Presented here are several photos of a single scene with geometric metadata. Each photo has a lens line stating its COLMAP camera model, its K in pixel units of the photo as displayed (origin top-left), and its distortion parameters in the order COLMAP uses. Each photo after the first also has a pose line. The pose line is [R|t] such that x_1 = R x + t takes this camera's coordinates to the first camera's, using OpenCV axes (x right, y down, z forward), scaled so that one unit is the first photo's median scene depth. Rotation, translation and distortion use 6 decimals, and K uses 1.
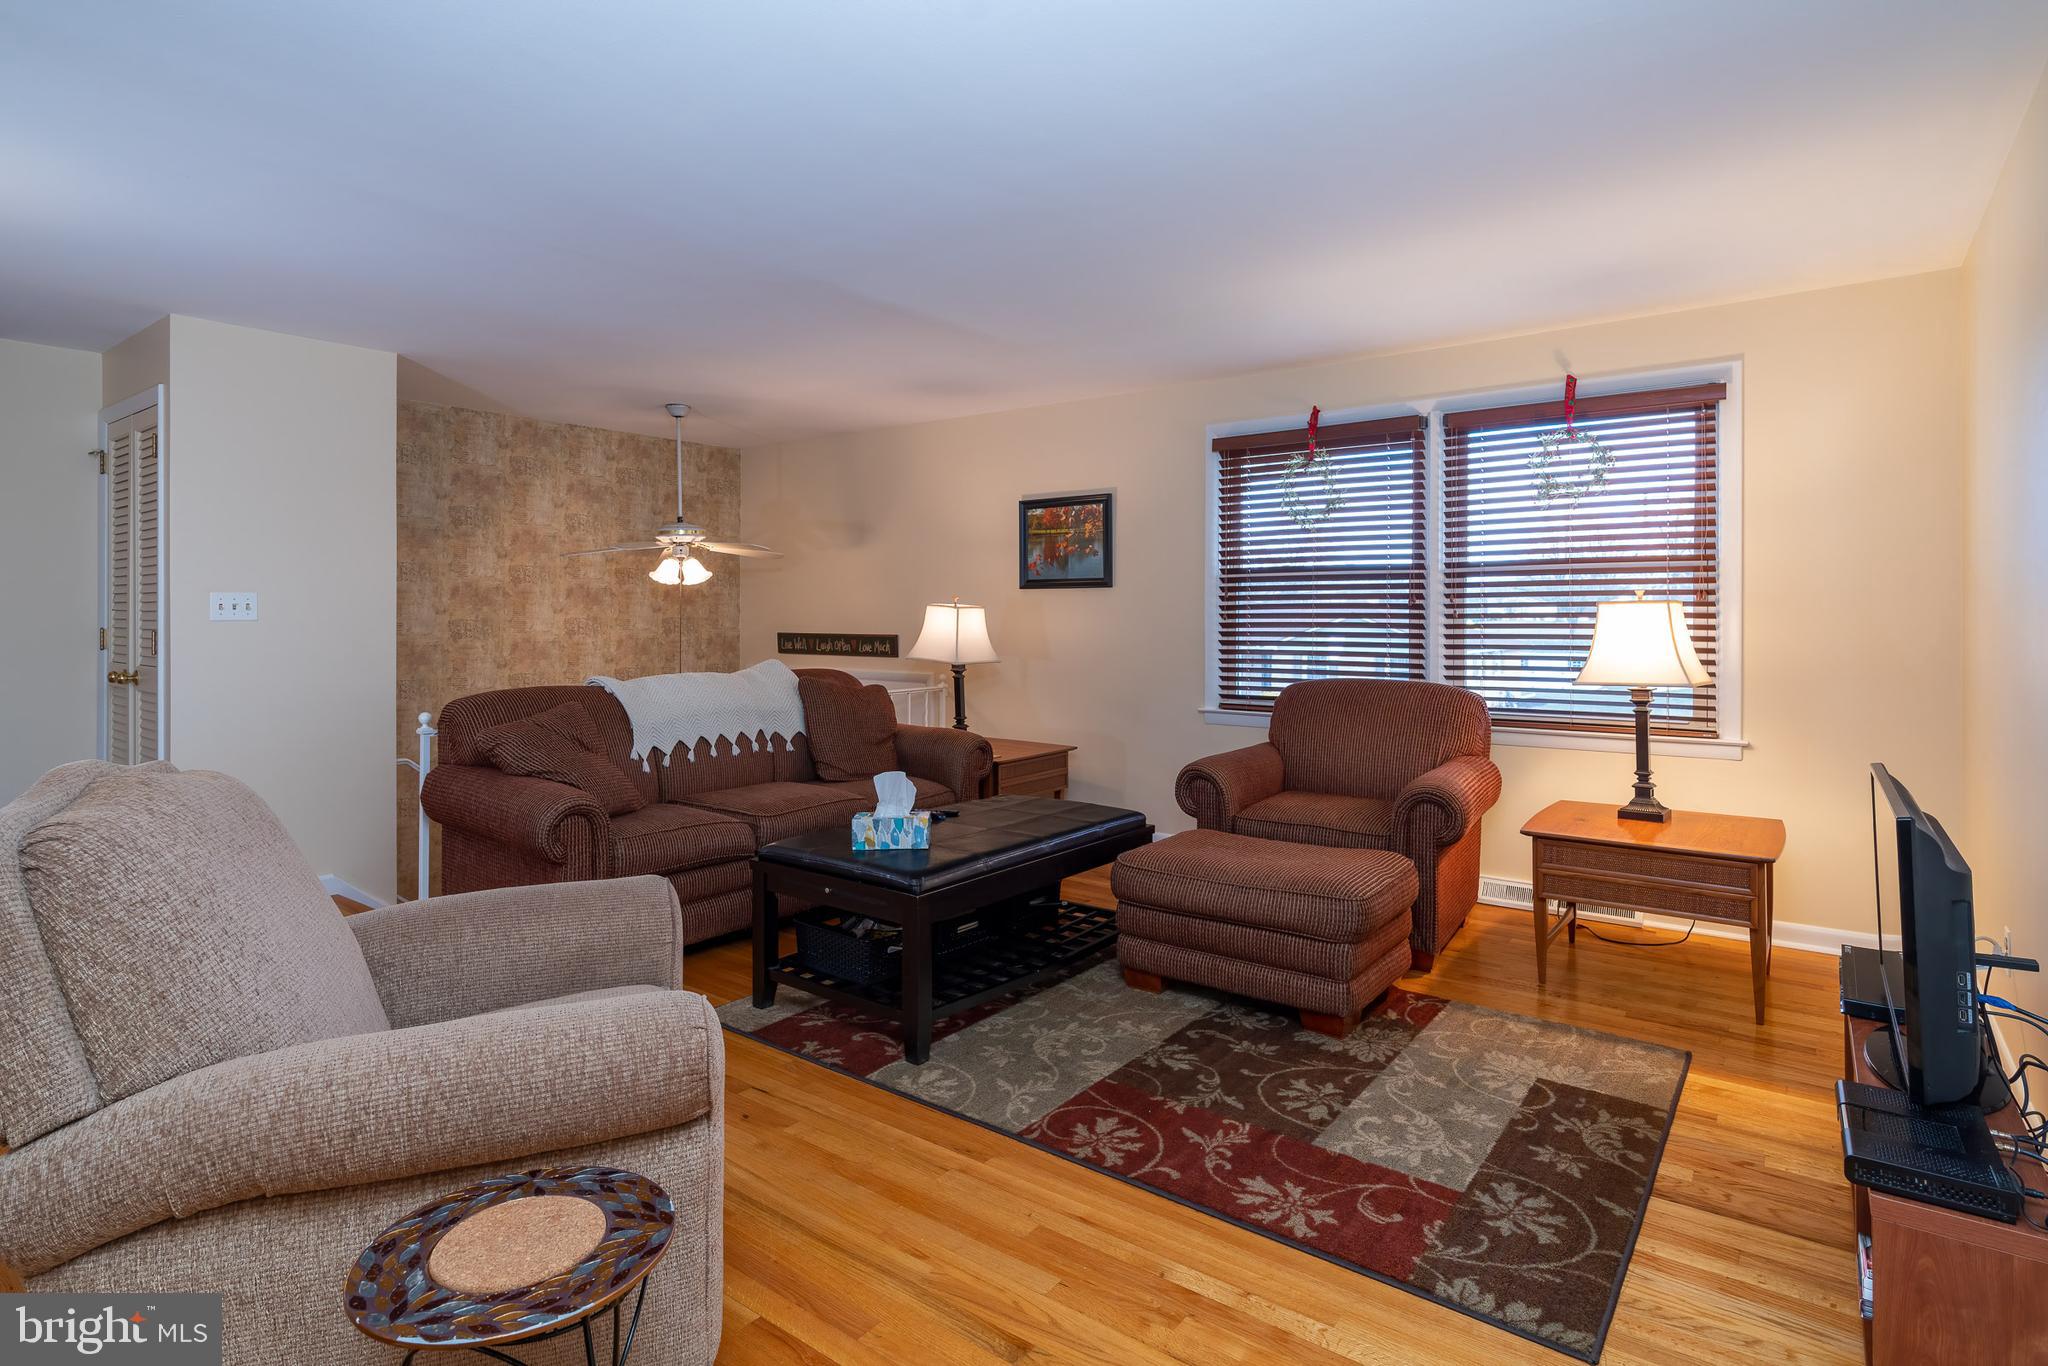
lens RADIAL K [[1052.9, 0, 1029.7], [0, 1052.9, 599.7], [0, 0, 1]] dist [-0.013060, 0.007120]
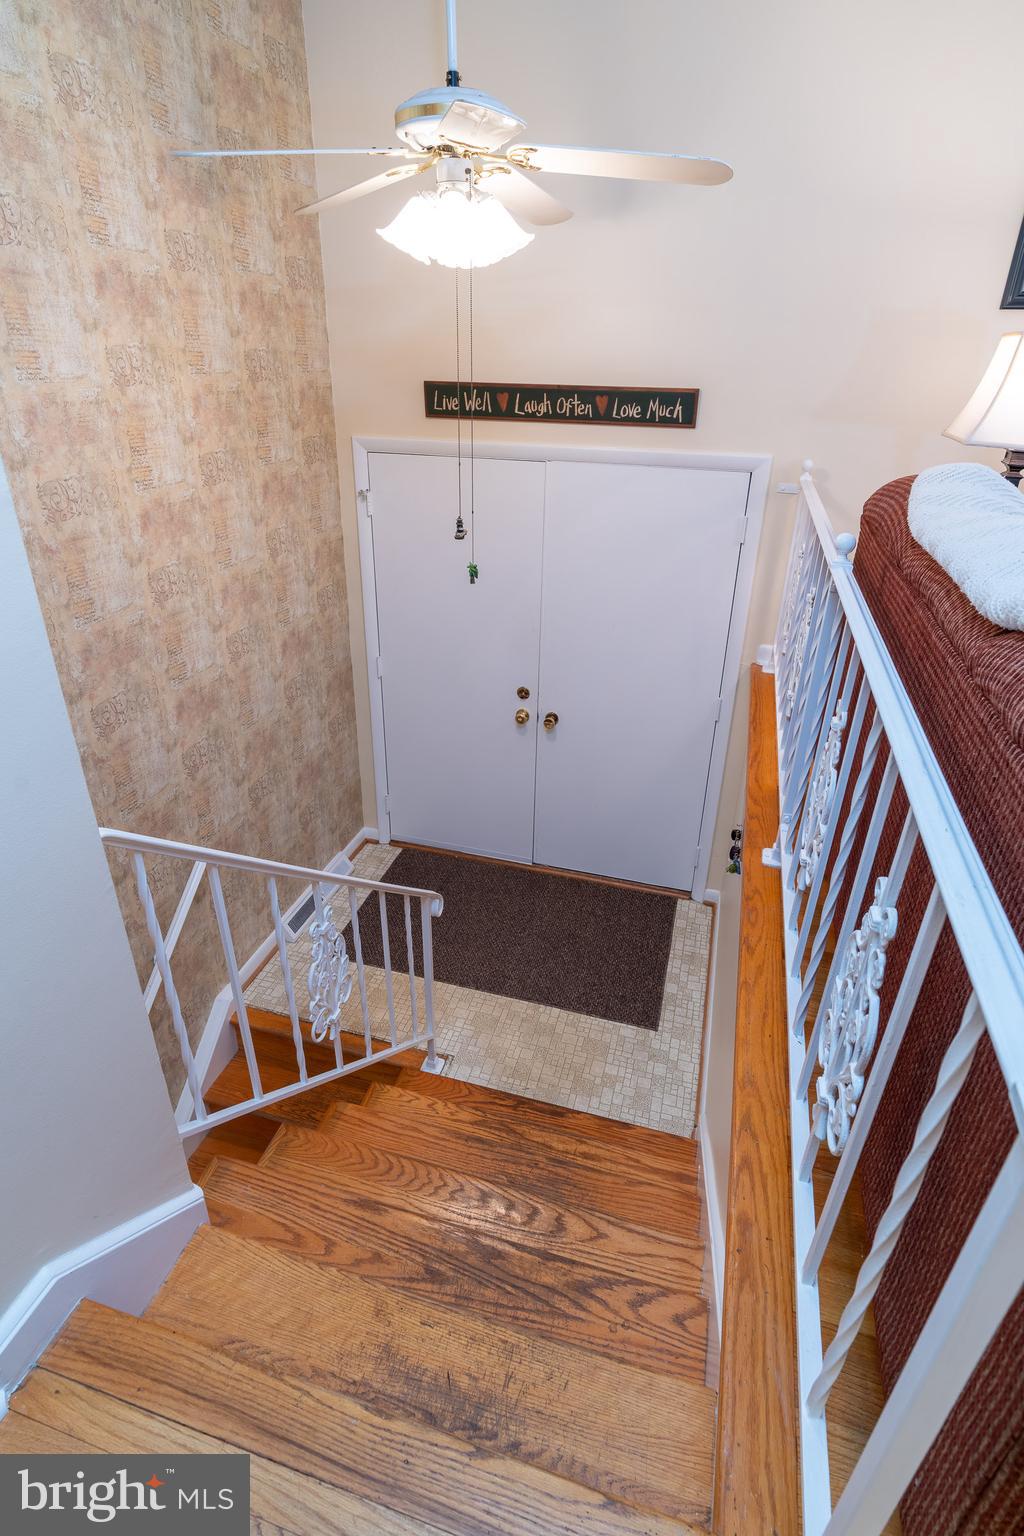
lens RADIAL K [[789.7, 0, 514.1], [0, 789.7, 763.1], [0, 0, 1]] dist [-0.013060, 0.007120]
pose [[0.935889, -0.145637, 0.320782, -0.547632], [-0.021308, 0.885485, 0.464180, 0.021575], [-0.351649, -0.441256, 0.825612, 0.760091]]
